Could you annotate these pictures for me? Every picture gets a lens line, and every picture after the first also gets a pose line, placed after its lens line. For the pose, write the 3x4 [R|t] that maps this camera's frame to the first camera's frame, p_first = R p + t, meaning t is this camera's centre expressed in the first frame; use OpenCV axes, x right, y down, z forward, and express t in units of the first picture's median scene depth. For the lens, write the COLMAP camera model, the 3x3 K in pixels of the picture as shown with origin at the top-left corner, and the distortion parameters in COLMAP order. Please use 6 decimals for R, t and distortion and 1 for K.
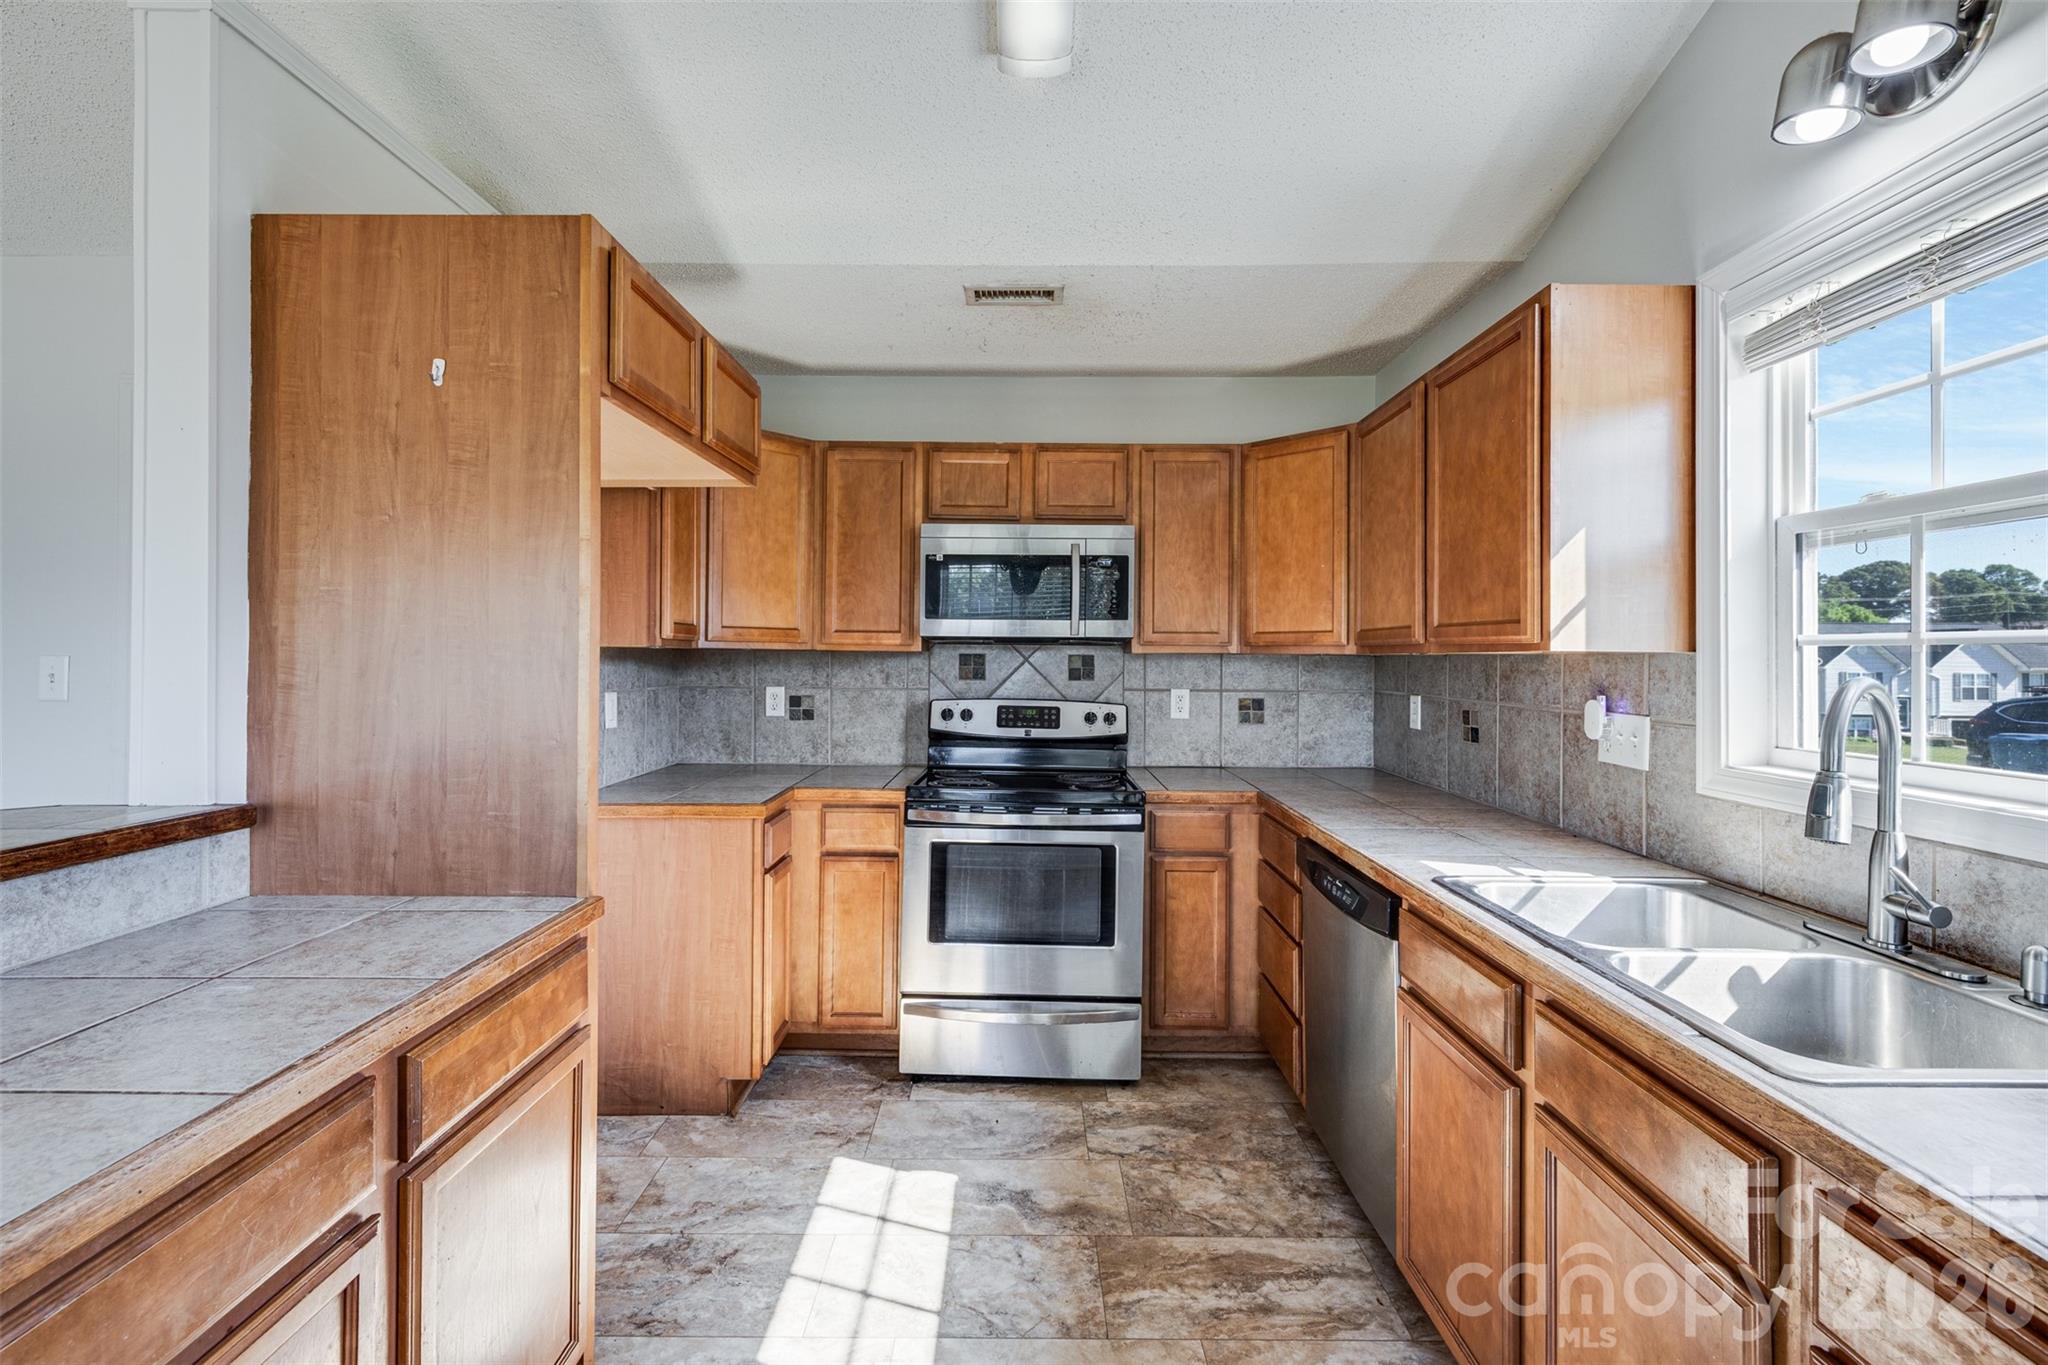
lens RADIAL K [[869.1, 0, 1021.7], [0, 869.1, 654.6], [0, 0, 1]] dist [0.000883, -0.000044]
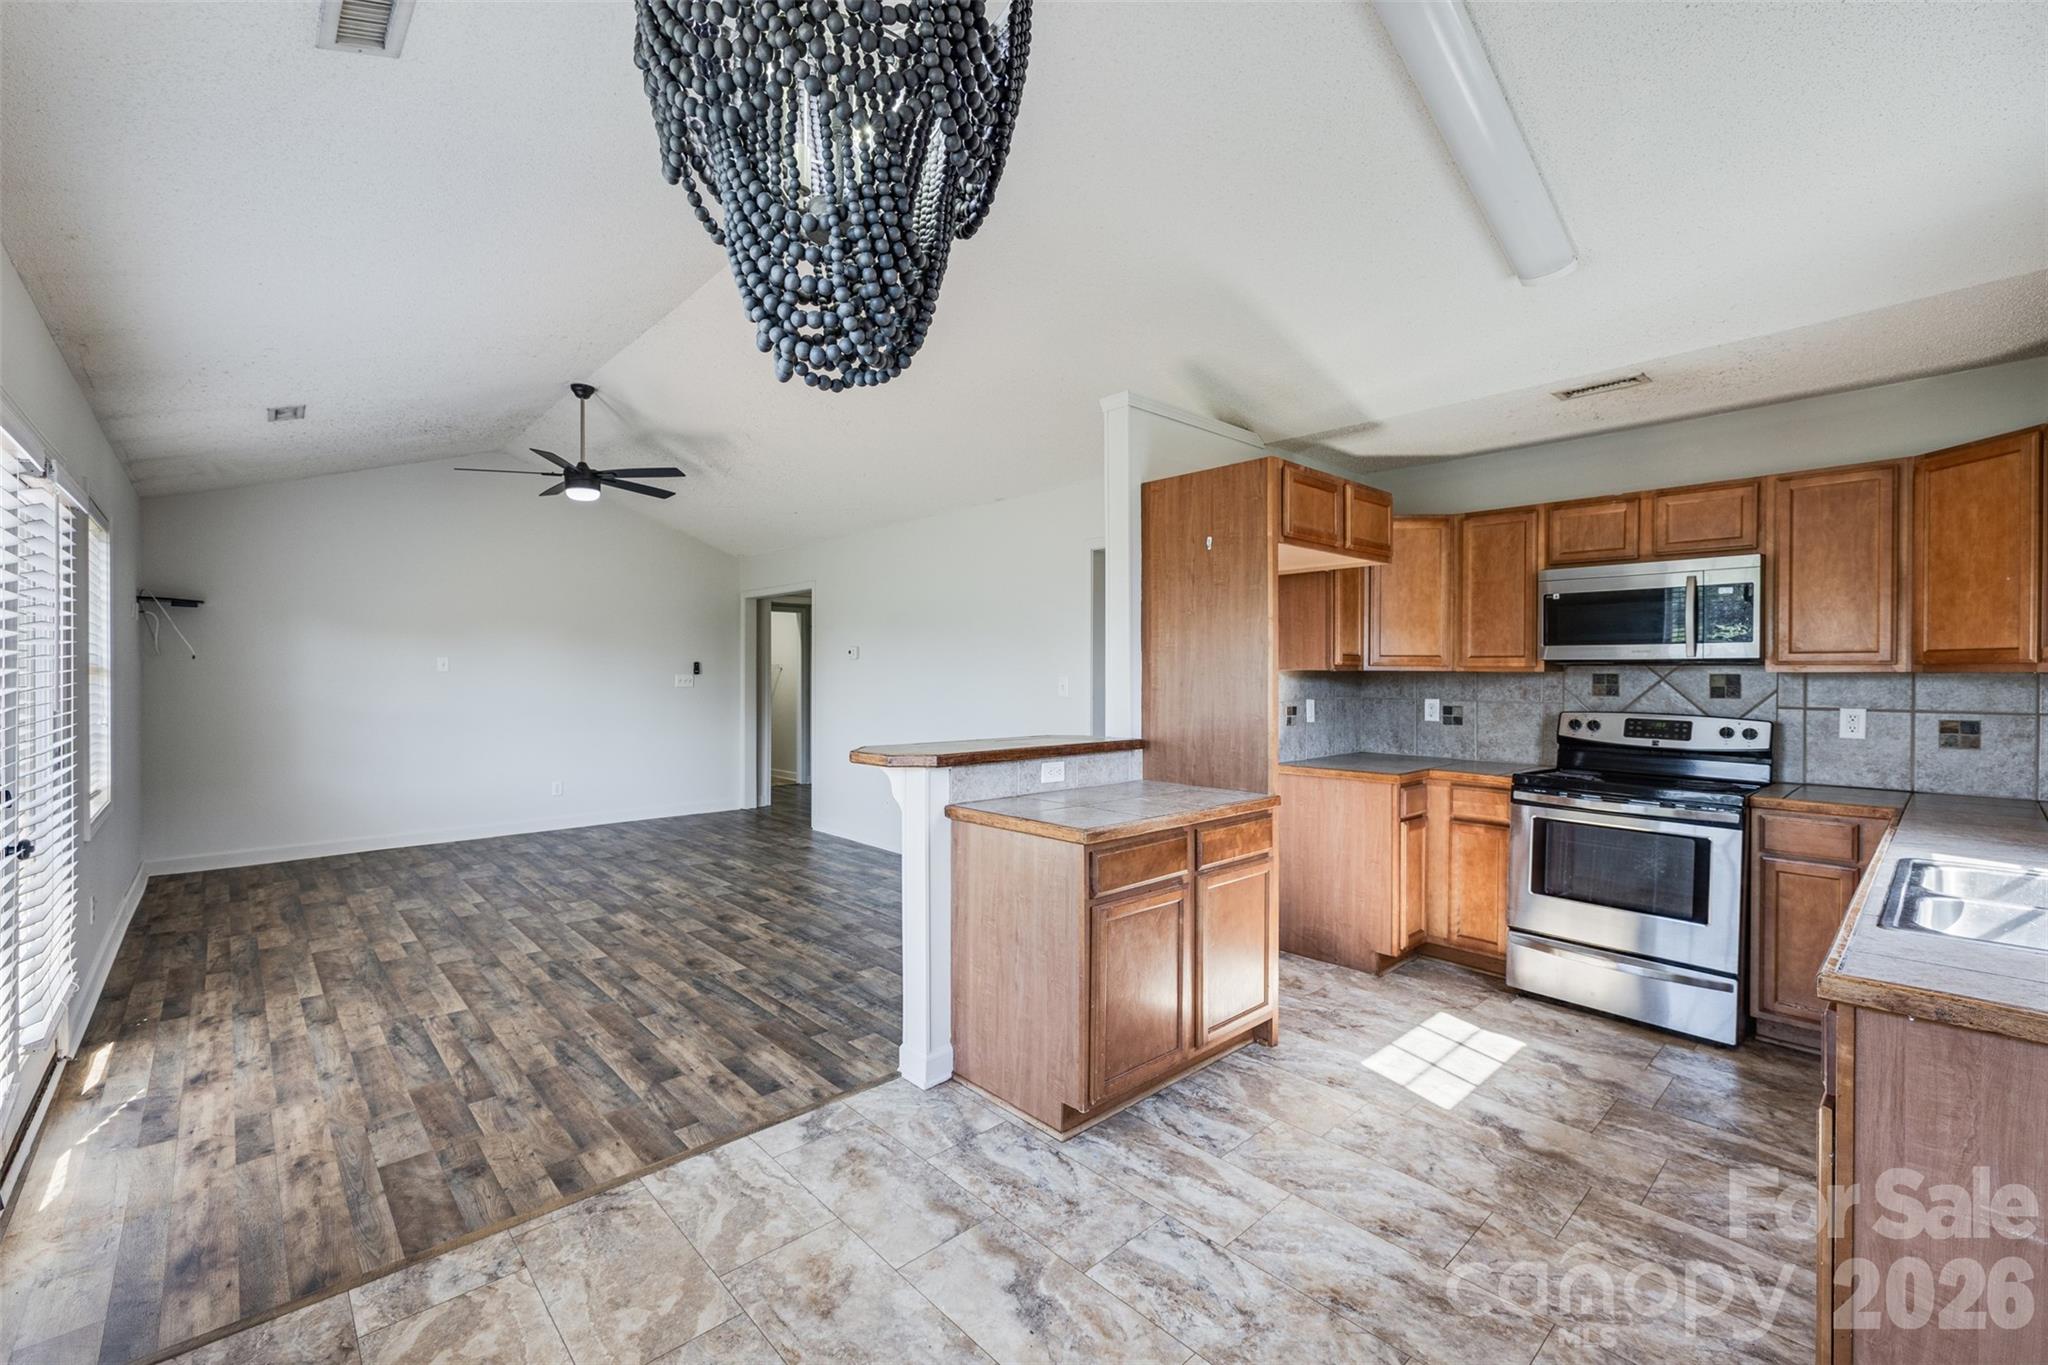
lens RADIAL K [[869.1, 0, 1021.7], [0, 869.1, 654.6], [0, 0, 1]] dist [0.000883, -0.000044]
pose [[0.677338, -0.020092, -0.735398, 0.330080], [0.002221, 0.999678, -0.025267, 0.001564], [0.735669, 0.015481, 0.677165, -0.443650]]
